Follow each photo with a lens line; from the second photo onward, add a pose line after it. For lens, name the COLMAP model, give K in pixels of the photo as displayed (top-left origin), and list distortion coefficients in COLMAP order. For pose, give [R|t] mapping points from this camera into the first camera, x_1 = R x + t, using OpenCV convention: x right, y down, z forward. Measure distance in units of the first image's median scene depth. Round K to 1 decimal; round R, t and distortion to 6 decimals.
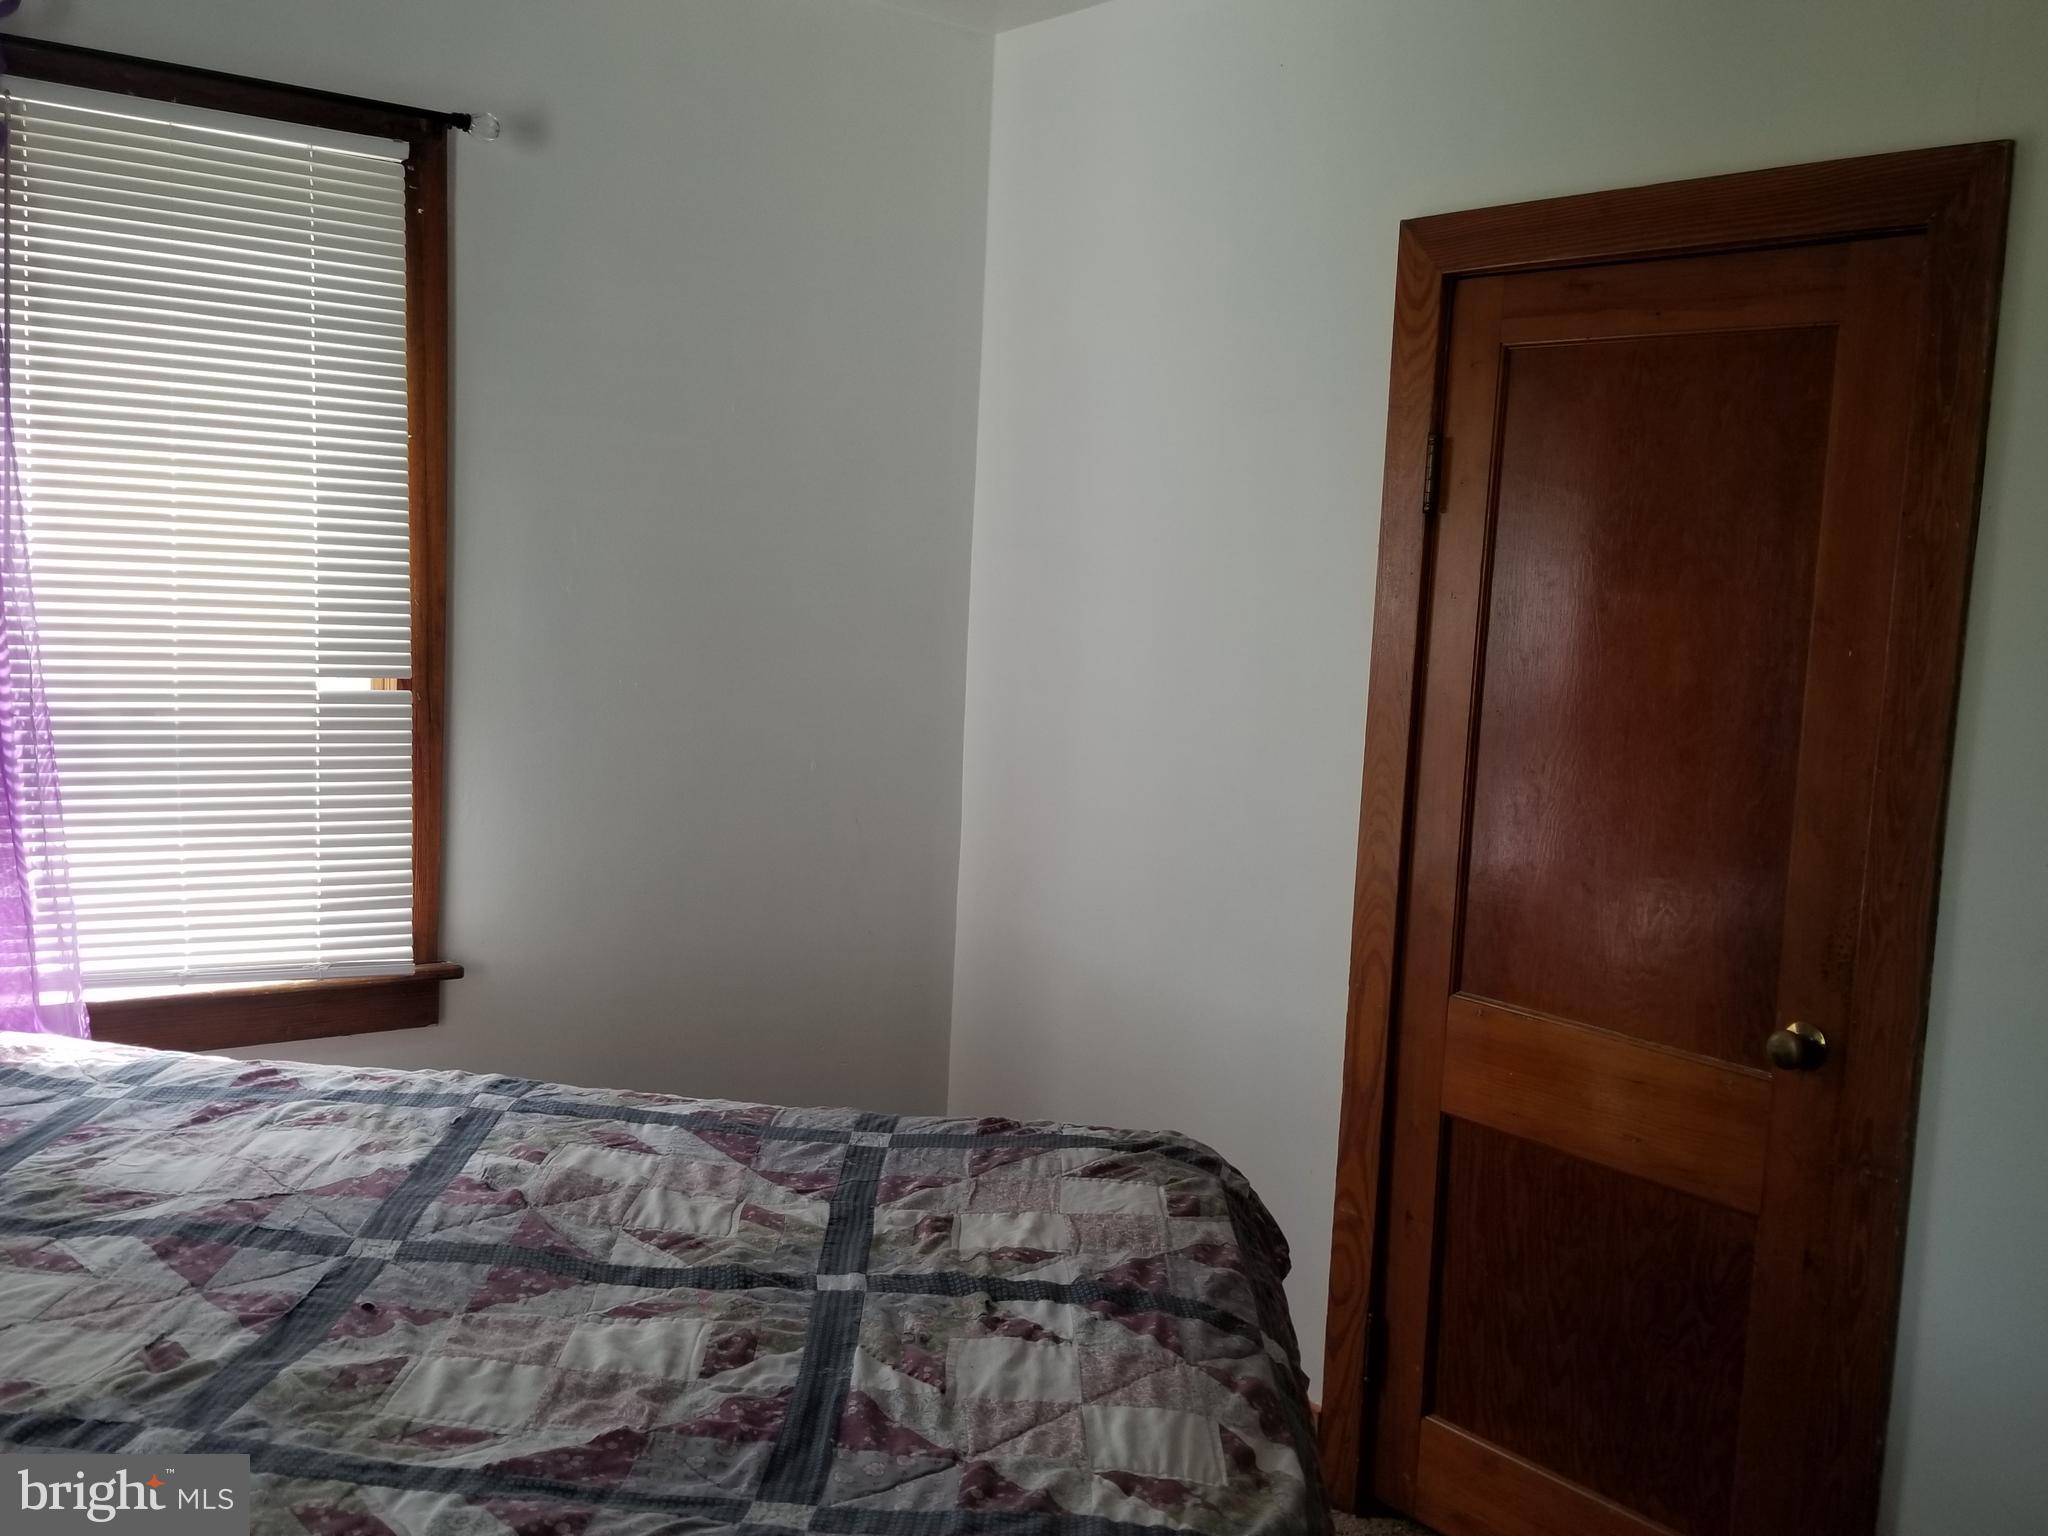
lens RADIAL K [[1925.5, 0, 1024.0], [0, 1925.5, 768.0], [0, 0, 1]] dist [0.005130, 0.002873]
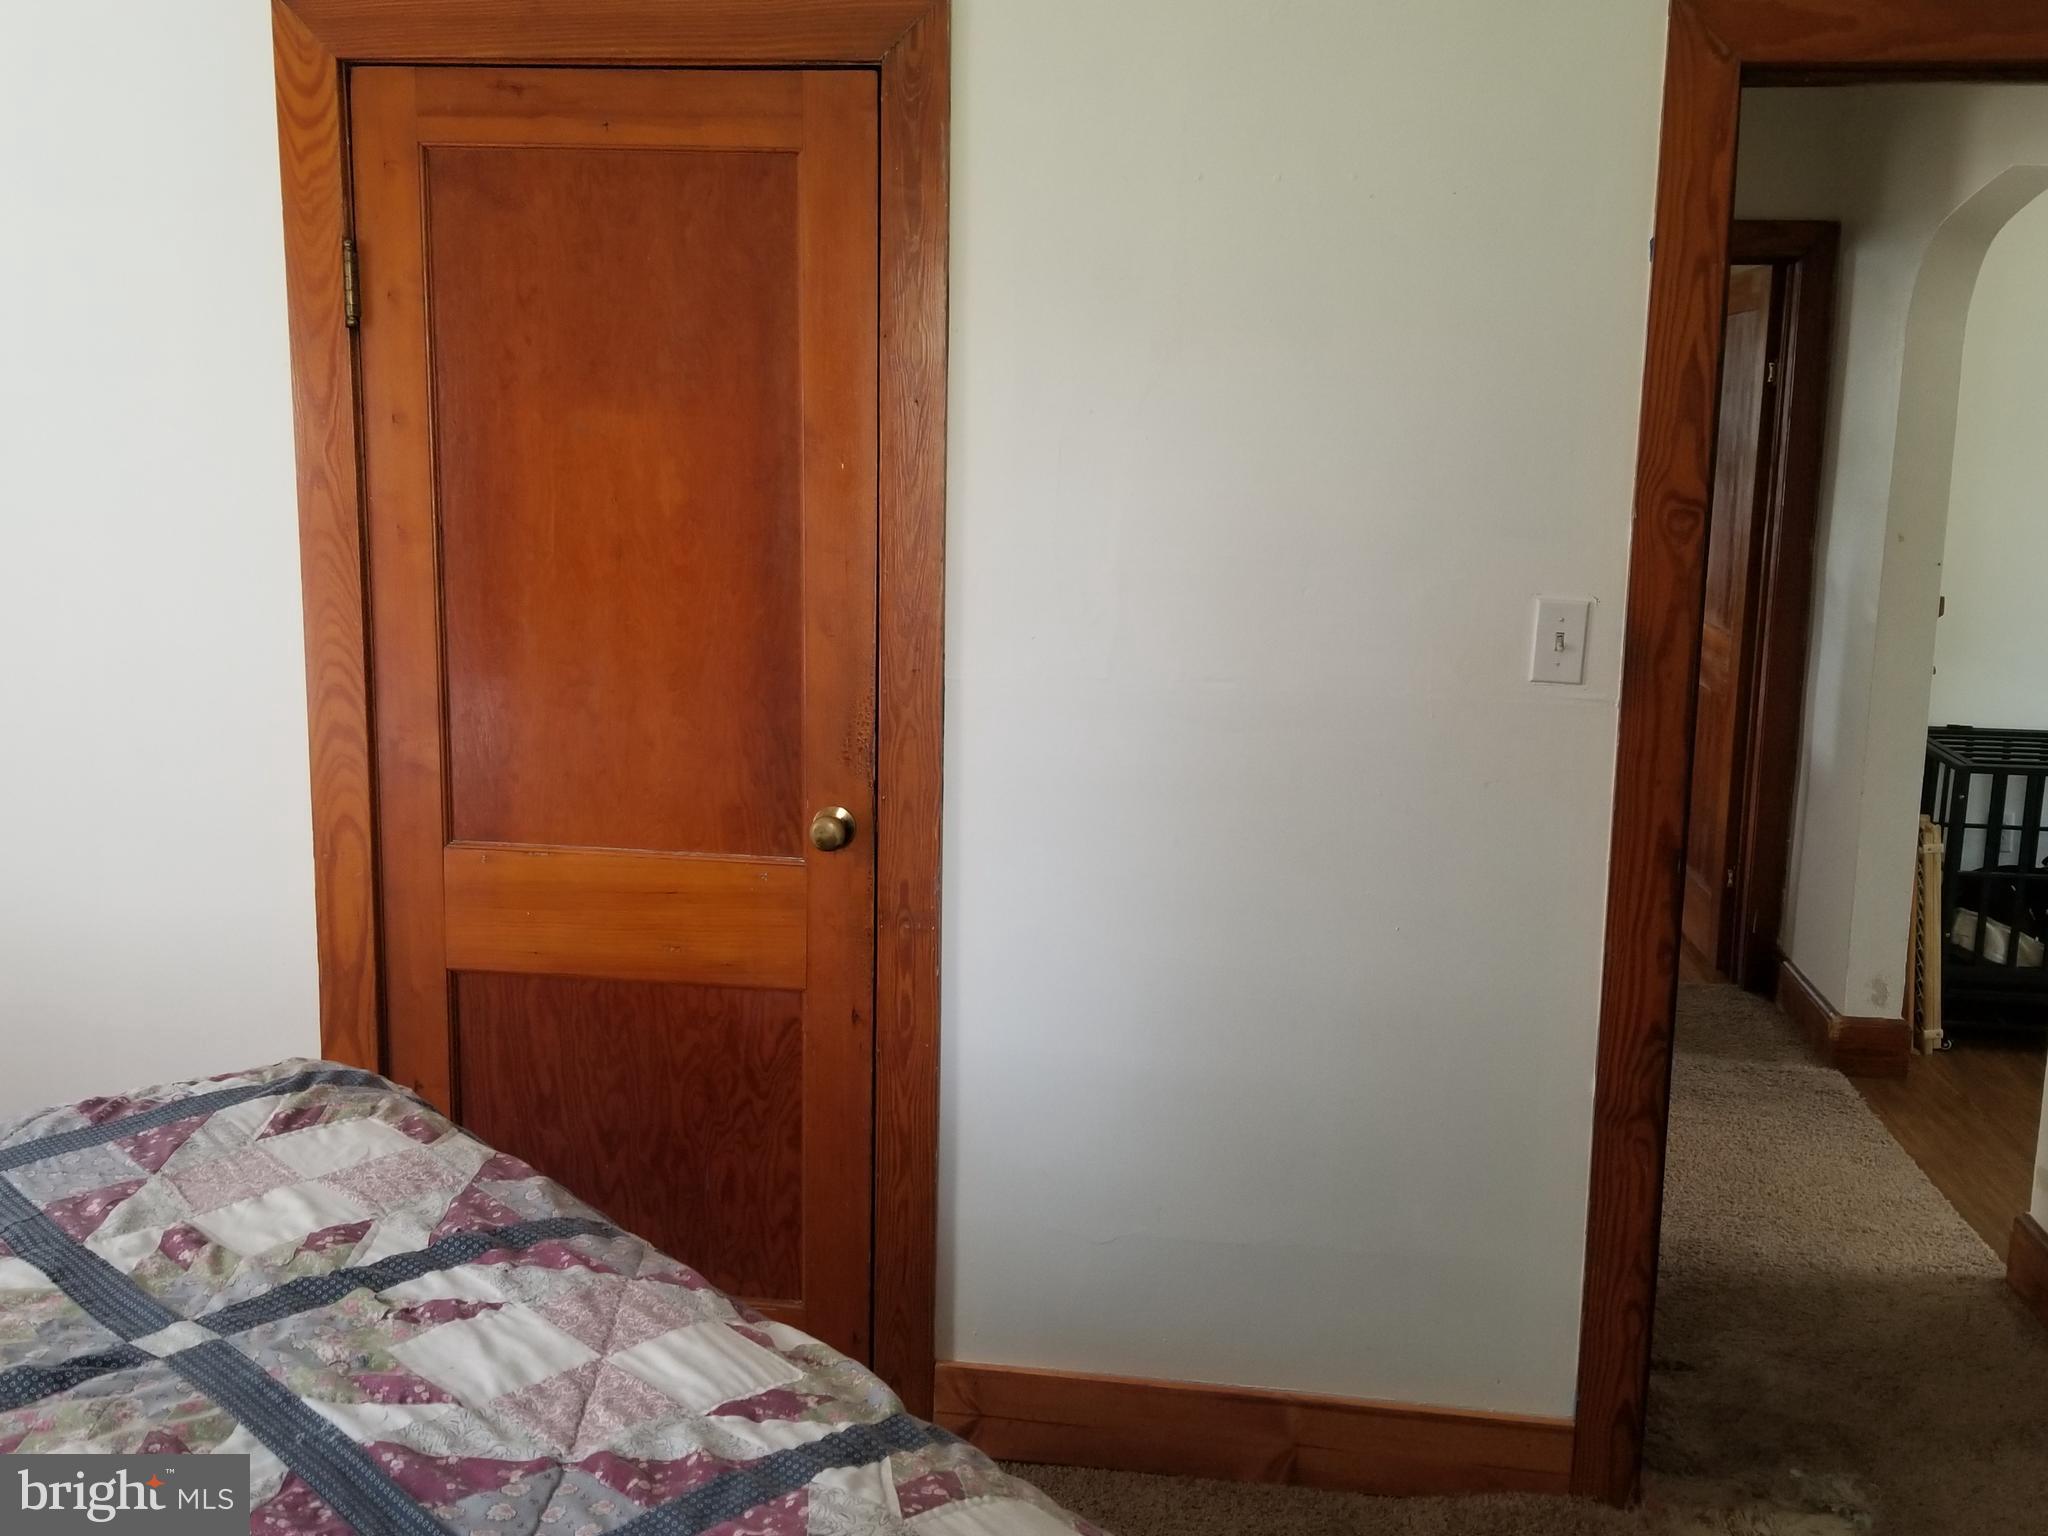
lens RADIAL K [[1926.2, 0, 1017.3], [0, 1926.2, 741.2], [0, 0, 1]] dist [0.122718, -0.250000]
pose [[0.717056, -0.152994, 0.680017, -0.278195], [0.090951, 0.987809, 0.126338, -0.036362], [-0.691056, -0.028744, 0.722229, 0.145108]]
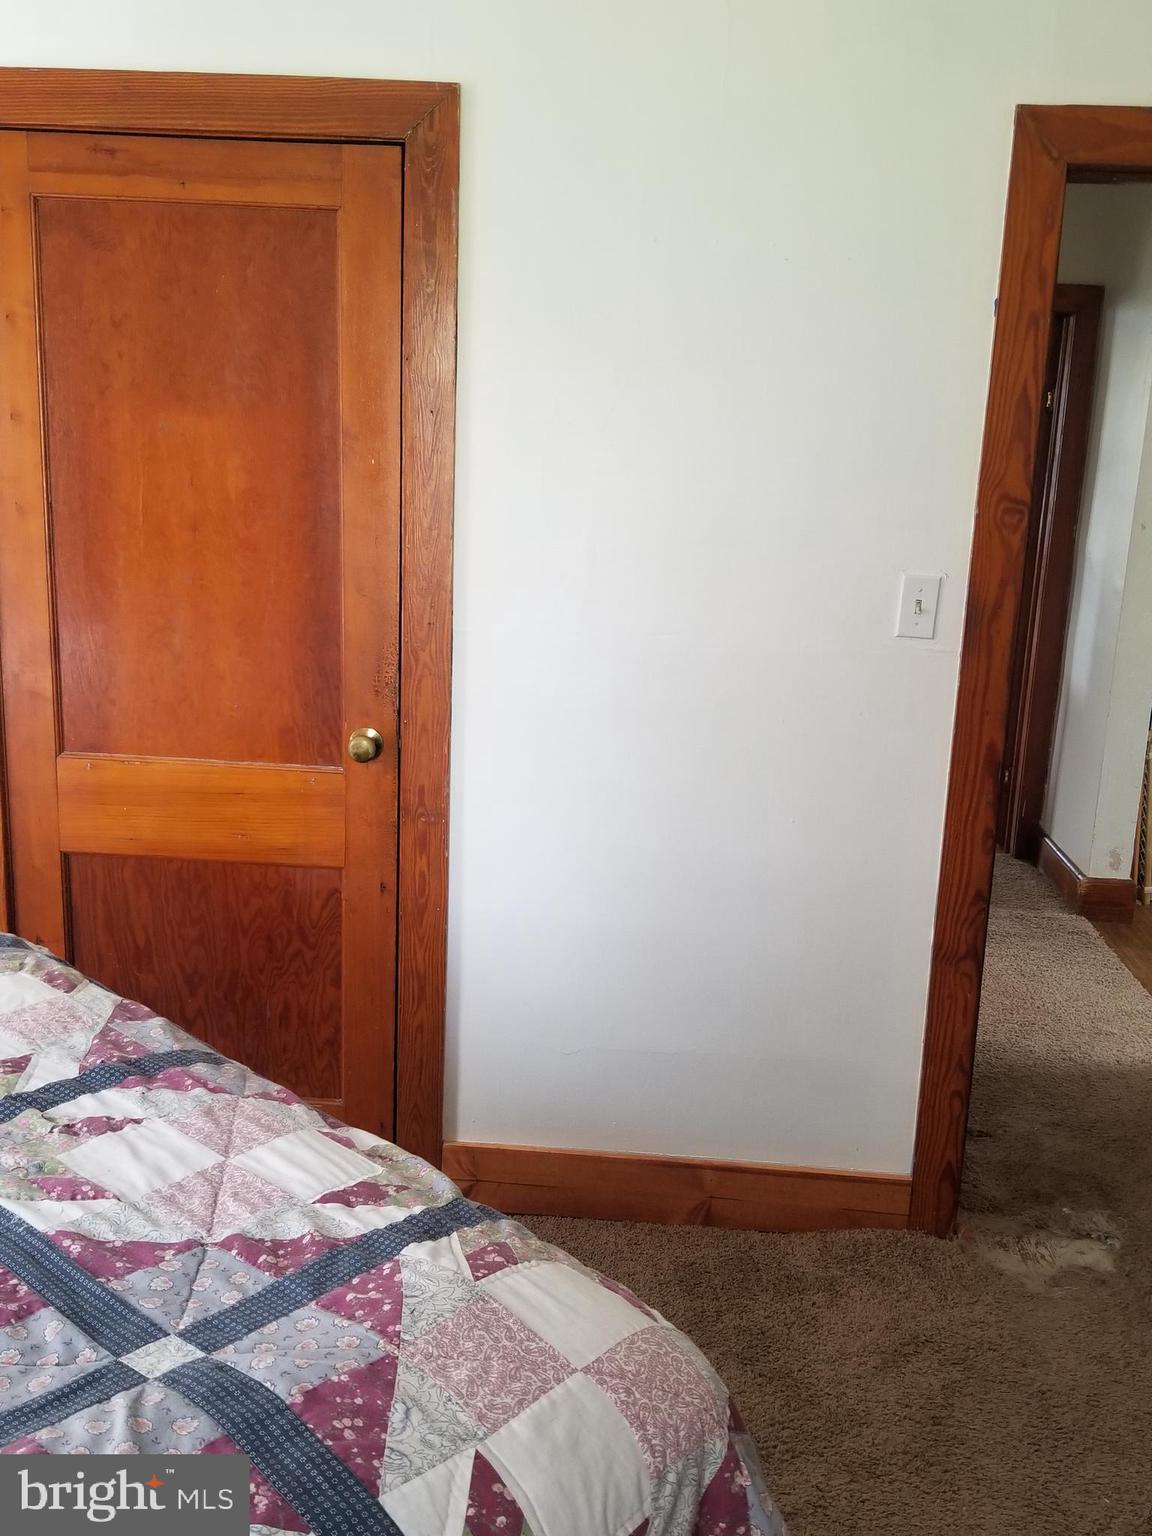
lens RADIAL K [[1444.6, 0, 576.0], [0, 1444.6, 768.0], [0, 0, 1]] dist [0.122718, -0.250000]
pose [[0.663447, -0.197927, 0.721569, -0.289008], [0.073870, 0.976993, 0.200070, -0.044839], [-0.744568, -0.079433, 0.662804, 0.183819]]
